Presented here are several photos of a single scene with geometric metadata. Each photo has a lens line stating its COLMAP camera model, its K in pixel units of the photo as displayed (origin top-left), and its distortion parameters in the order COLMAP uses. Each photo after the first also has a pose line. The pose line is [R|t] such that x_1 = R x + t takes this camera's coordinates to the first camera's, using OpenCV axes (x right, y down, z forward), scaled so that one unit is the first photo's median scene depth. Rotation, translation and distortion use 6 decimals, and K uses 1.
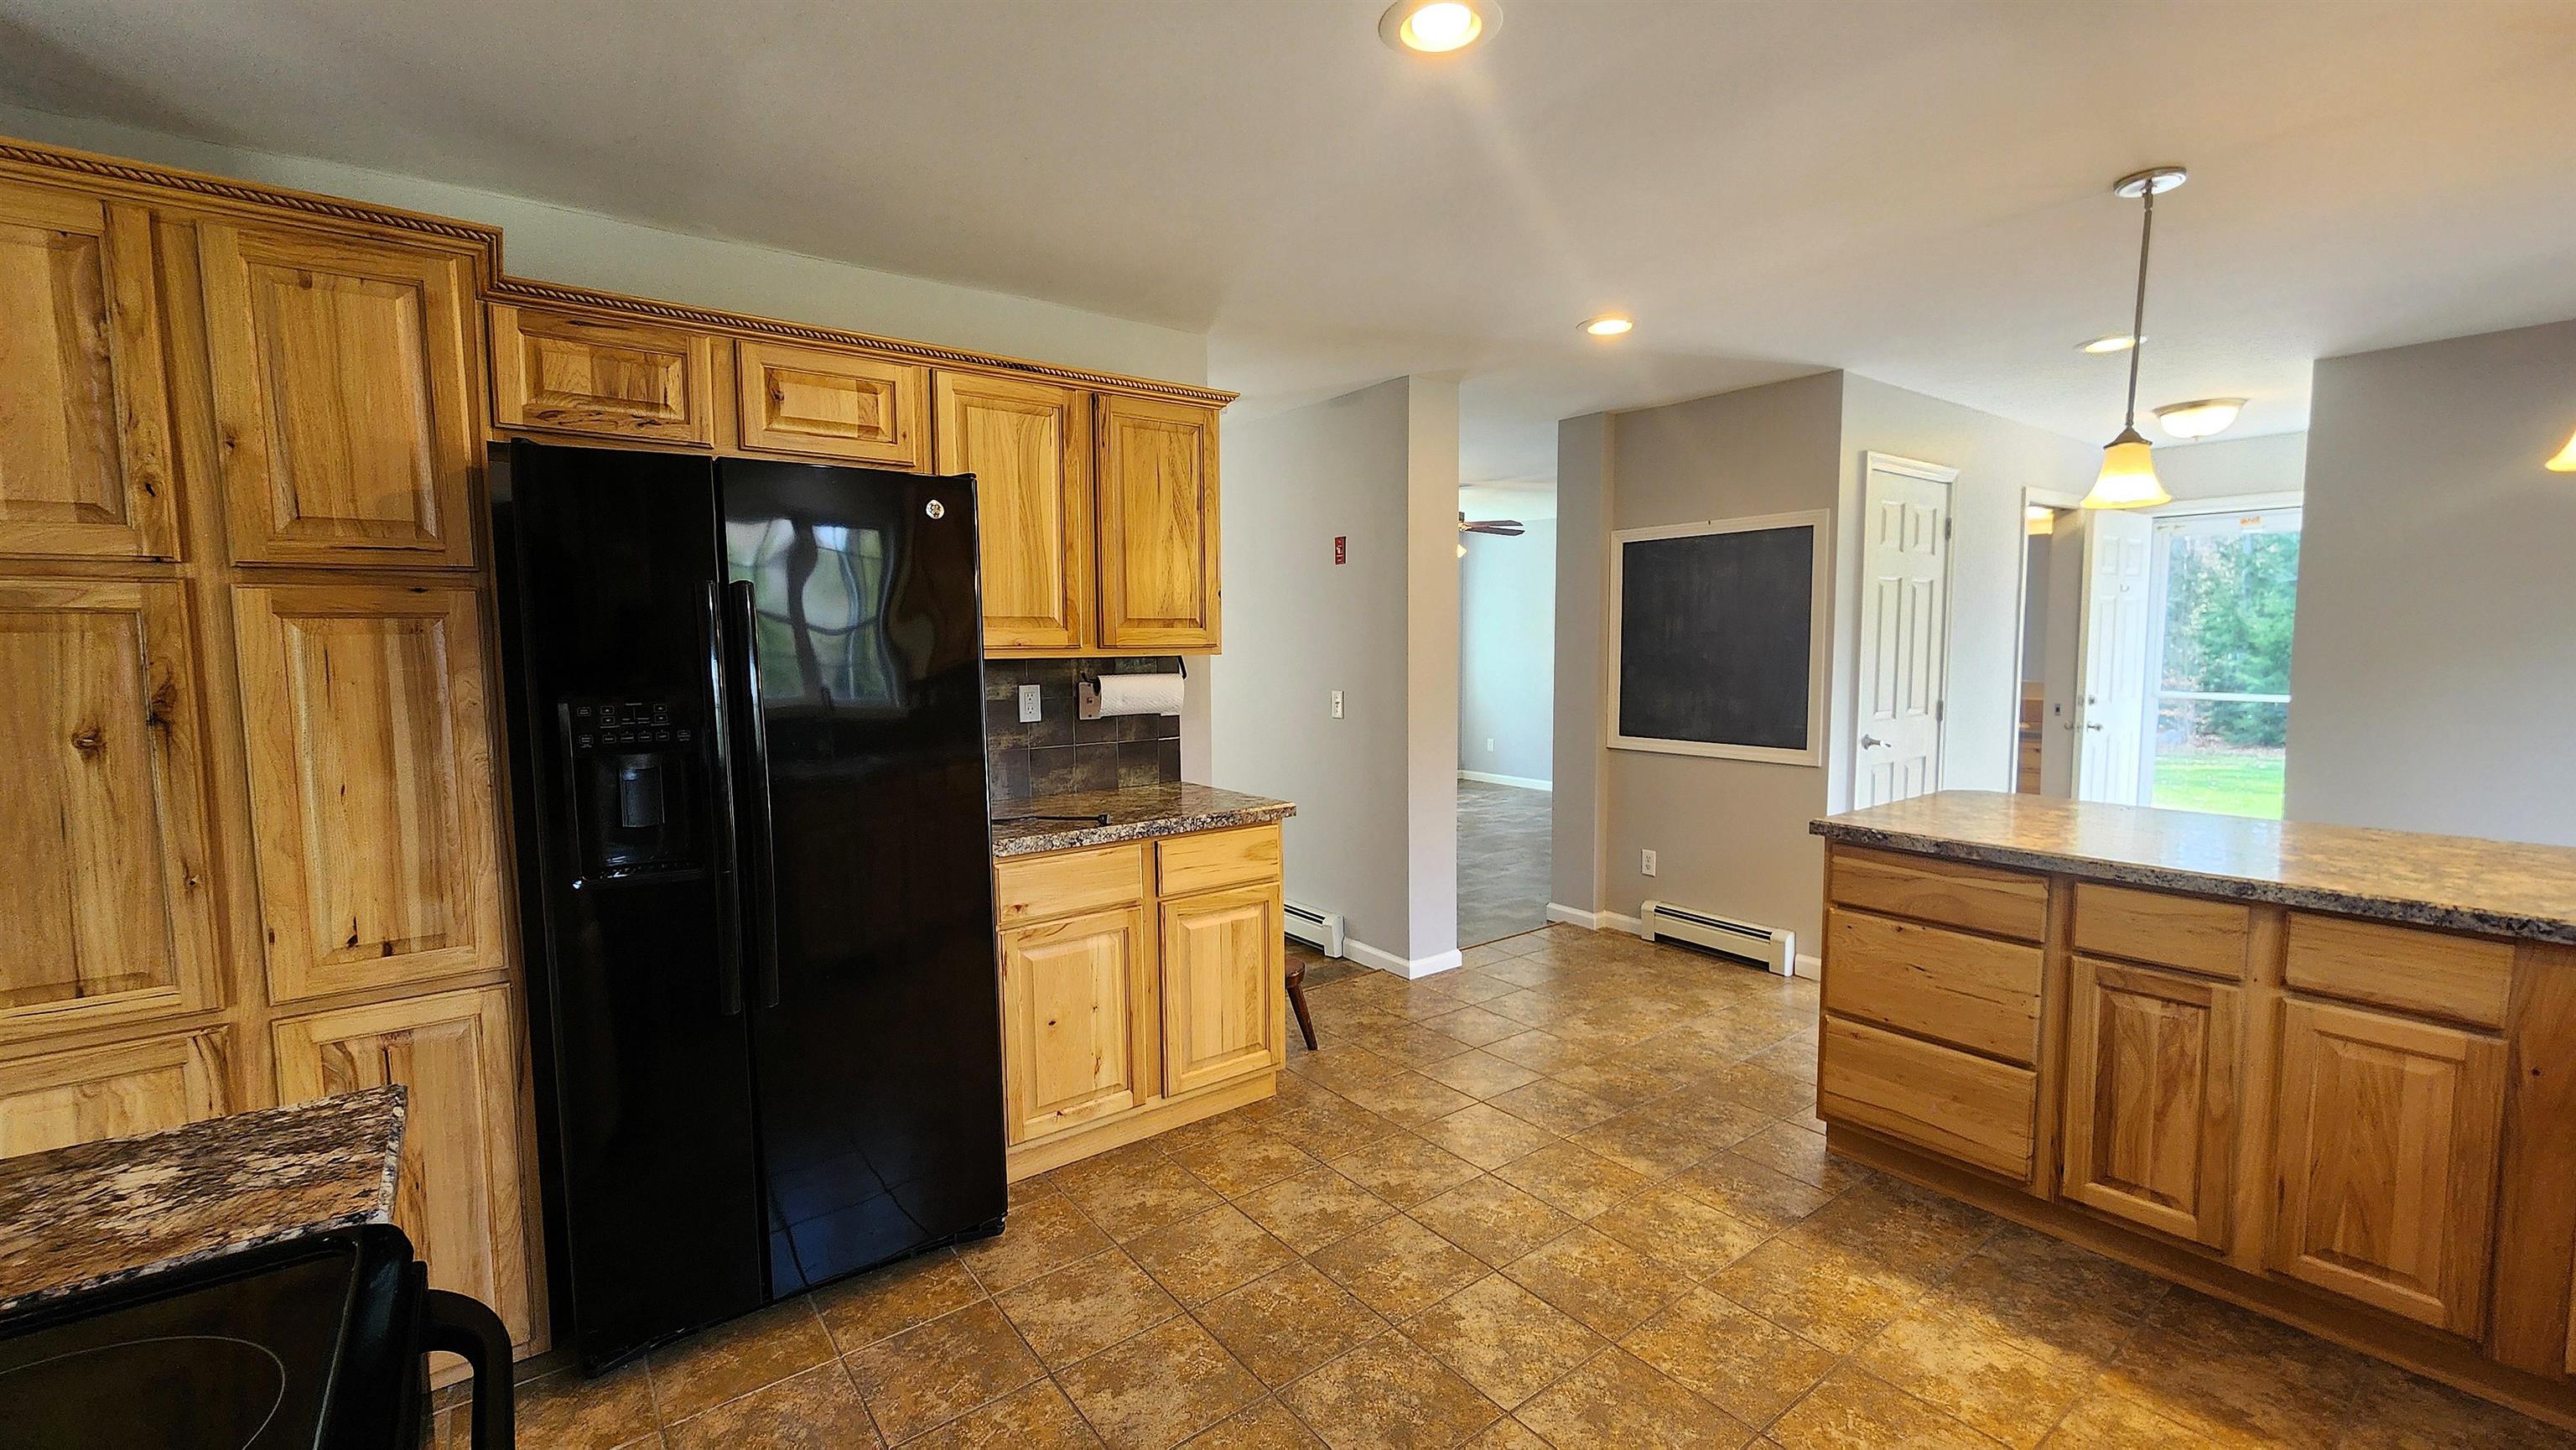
lens RADIAL K [[1061.7, 0, 1284.4], [0, 1061.7, 728.3], [0, 0, 1]] dist [-0.000179, 0.000034]
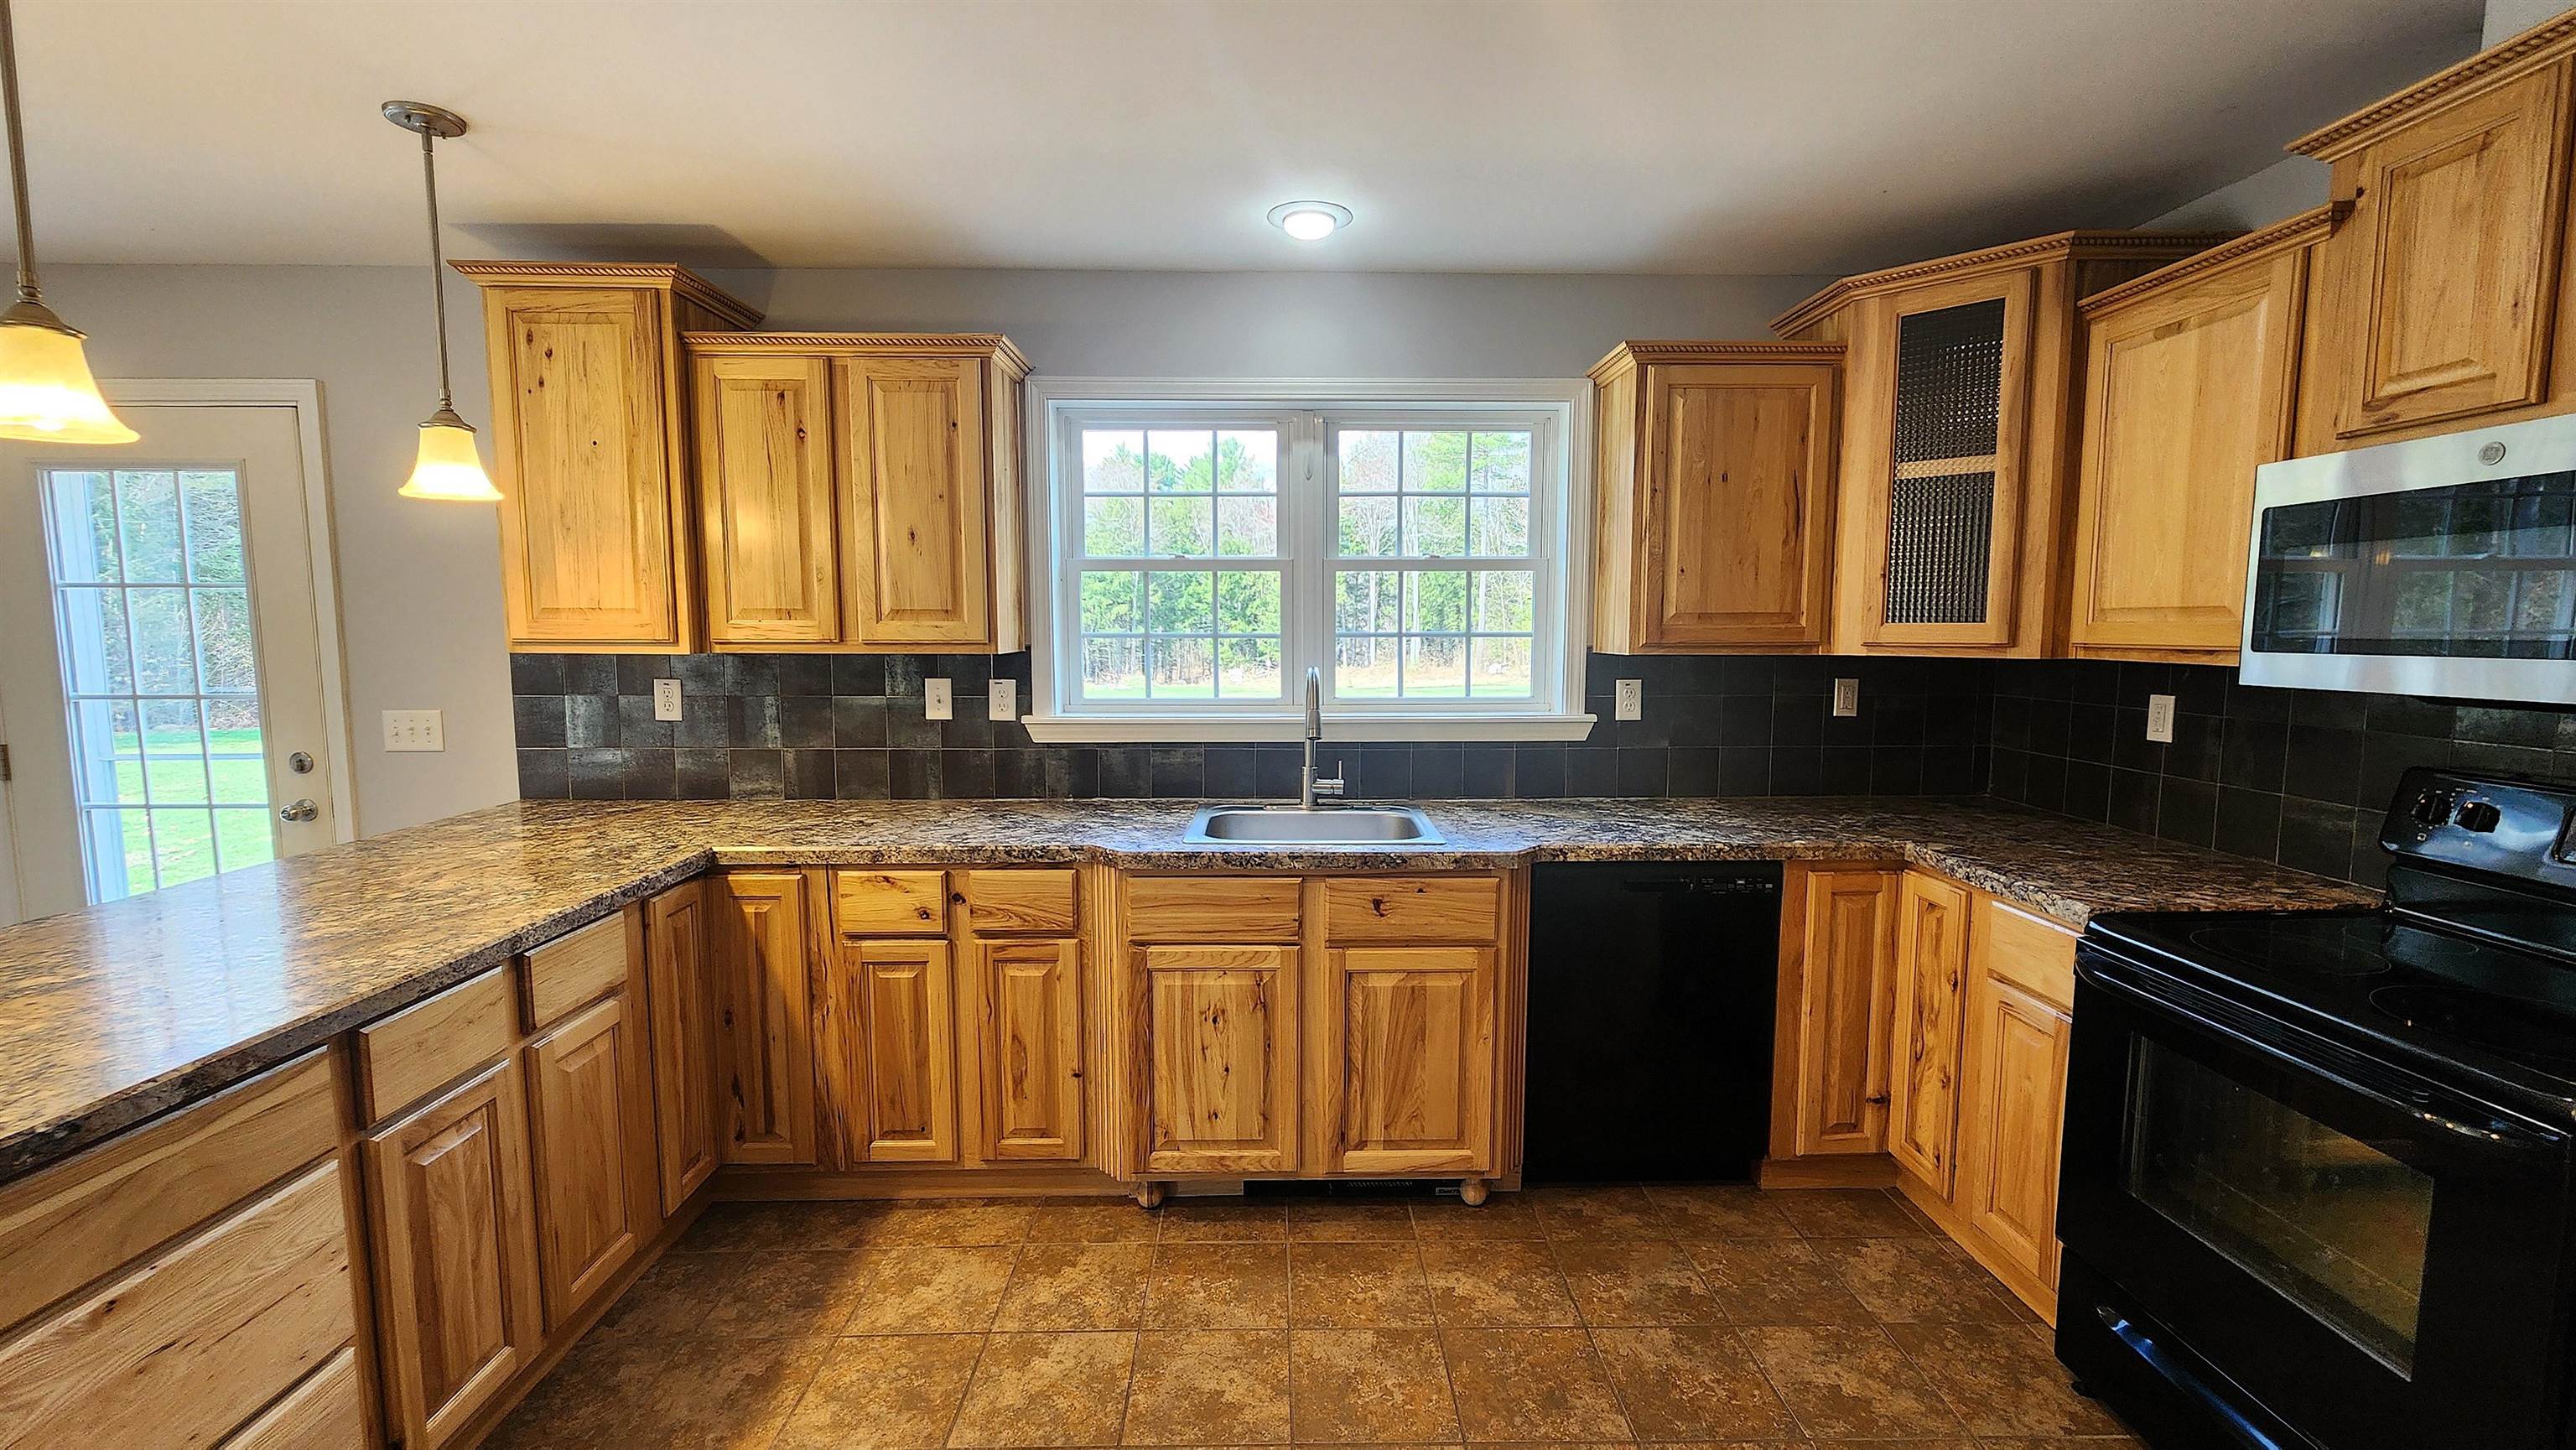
lens RADIAL K [[1053.7, 0, 1288.0], [0, 1053.7, 725.0], [0, 0, 1]] dist [0.000091, -0.000115]
pose [[-0.811392, -0.049760, 0.582381, -0.101312], [0.054694, 0.985534, 0.160407, -0.116839], [-0.581938, 0.162006, -0.796933, 1.127363]]
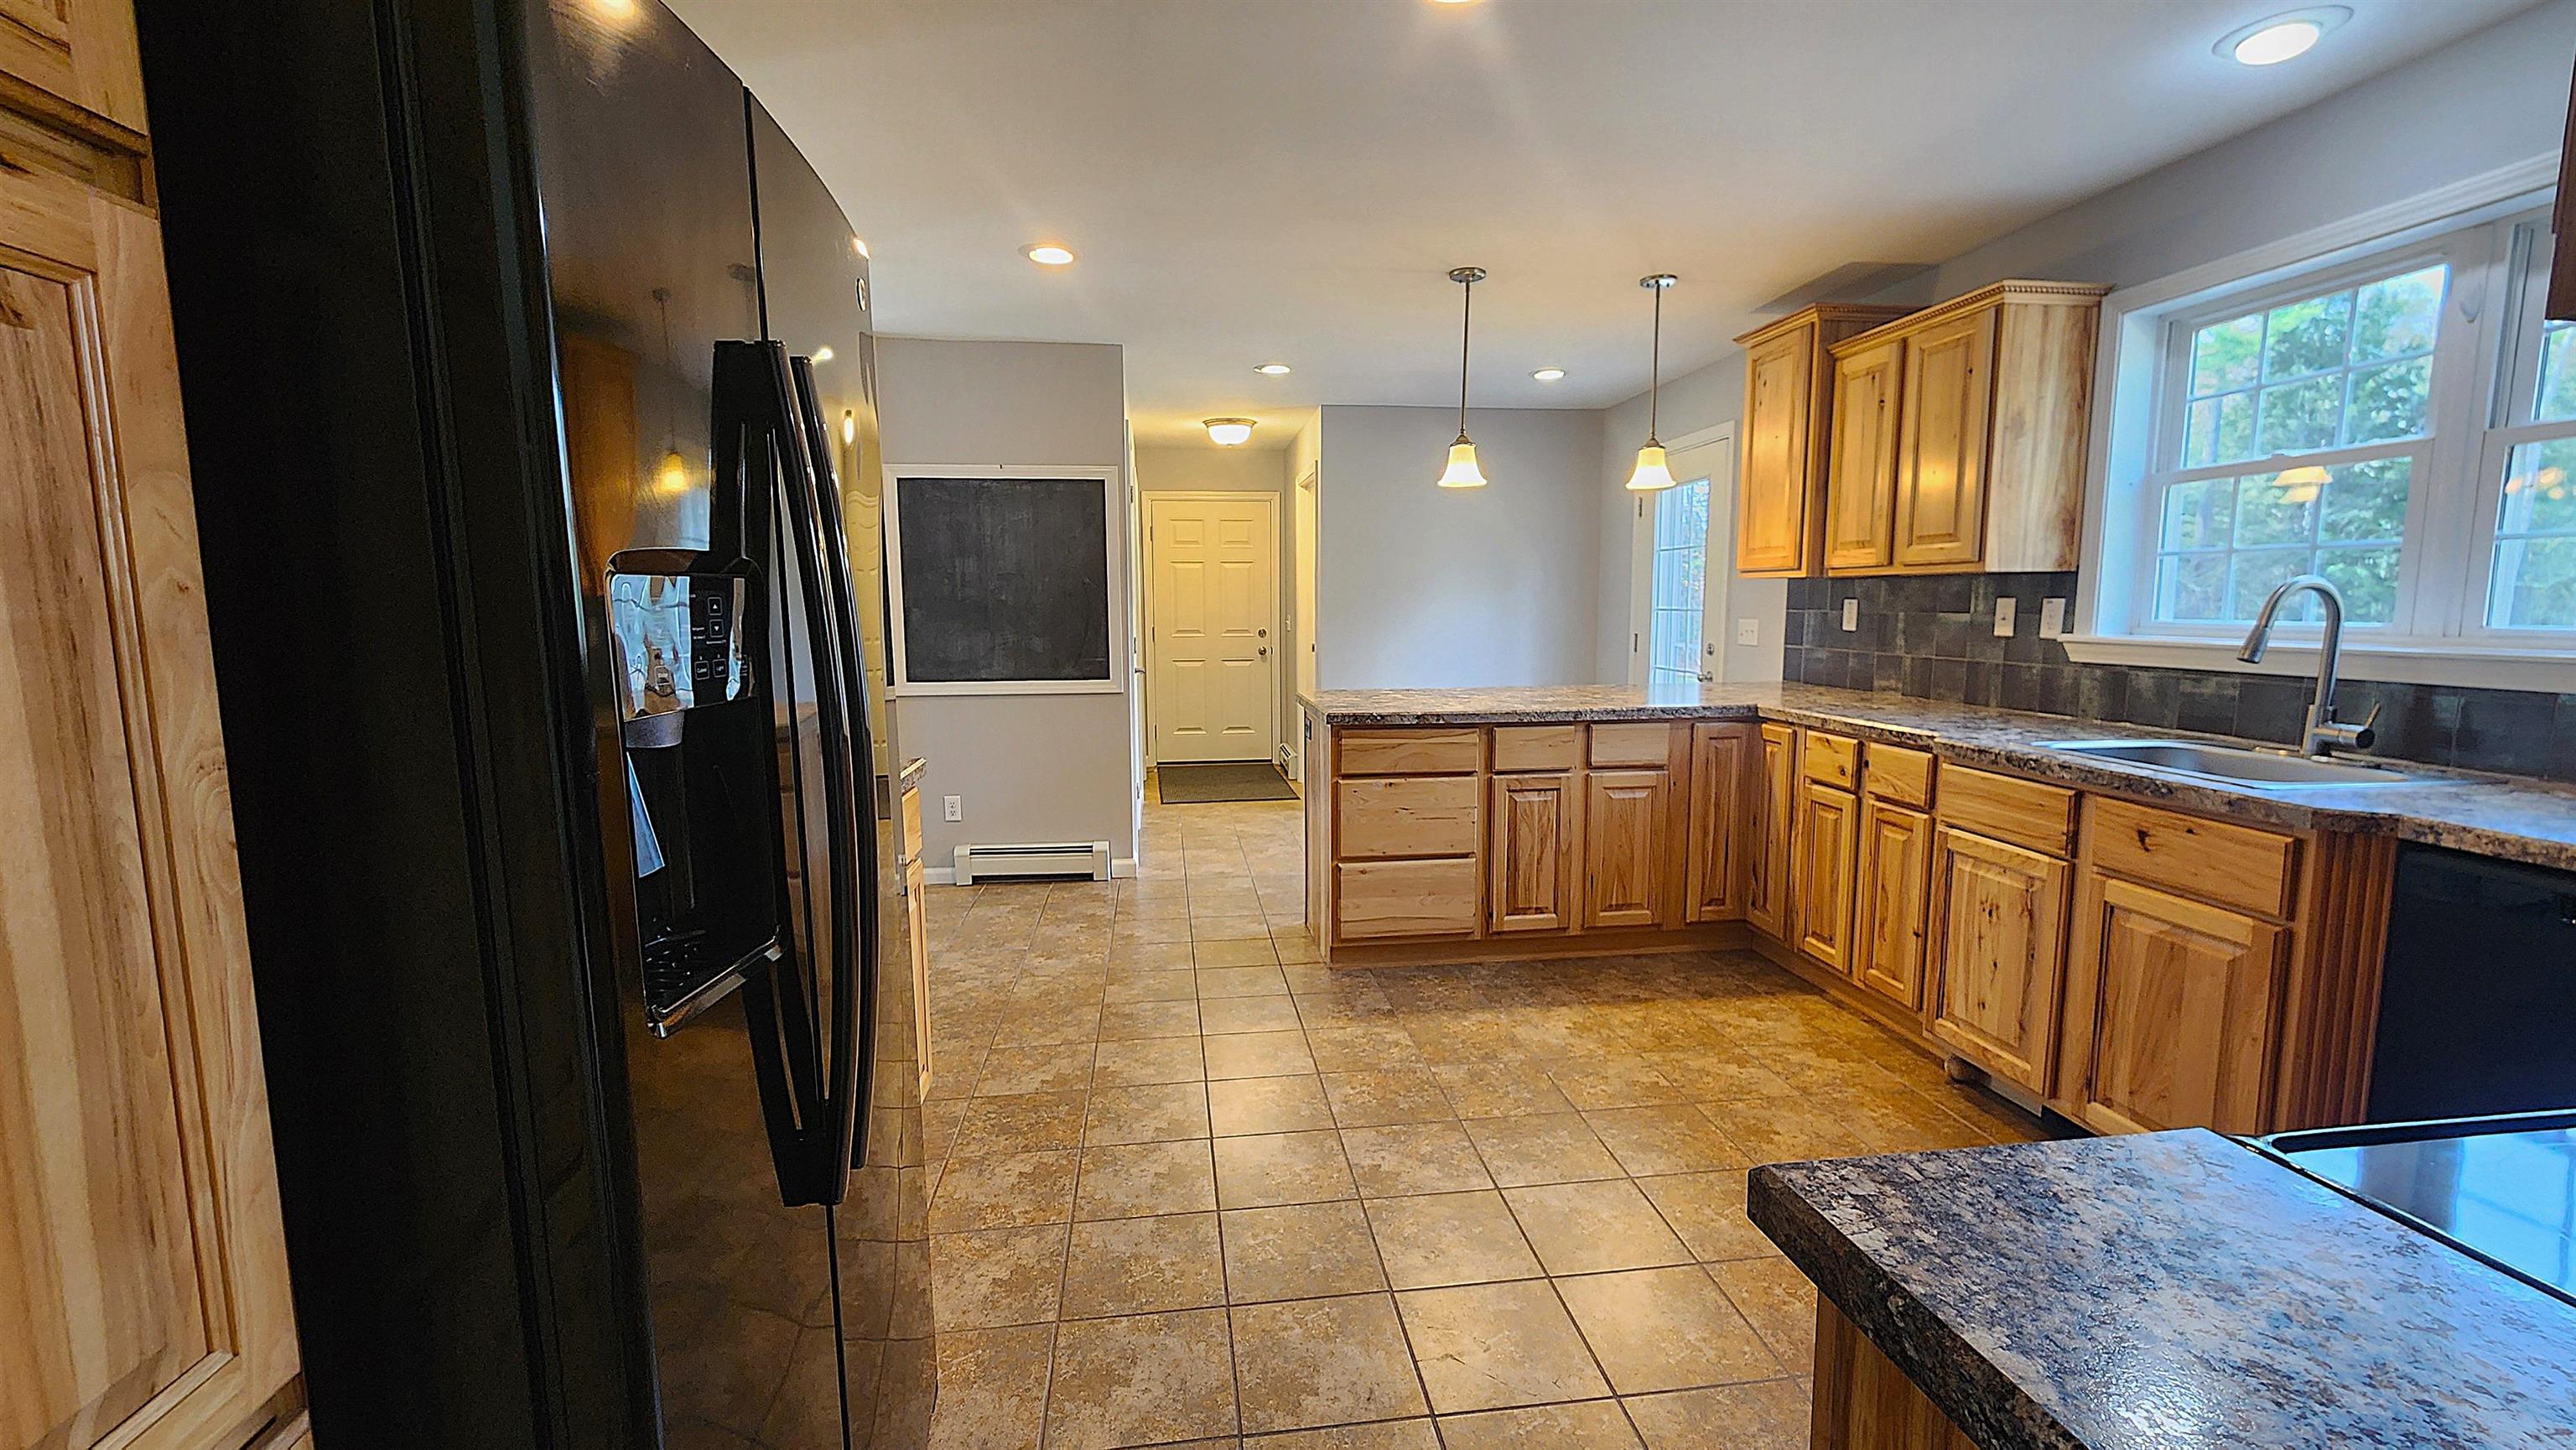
lens RADIAL K [[1065.2, 0, 1306.9], [0, 1065.2, 729.2], [0, 0, 1]] dist [0.000851, 0.000217]
pose [[0.487668, -0.097734, 0.867541, -0.721138], [0.073784, 0.994773, 0.070591, 0.015301], [-0.869906, 0.029586, 0.492330, 0.457763]]
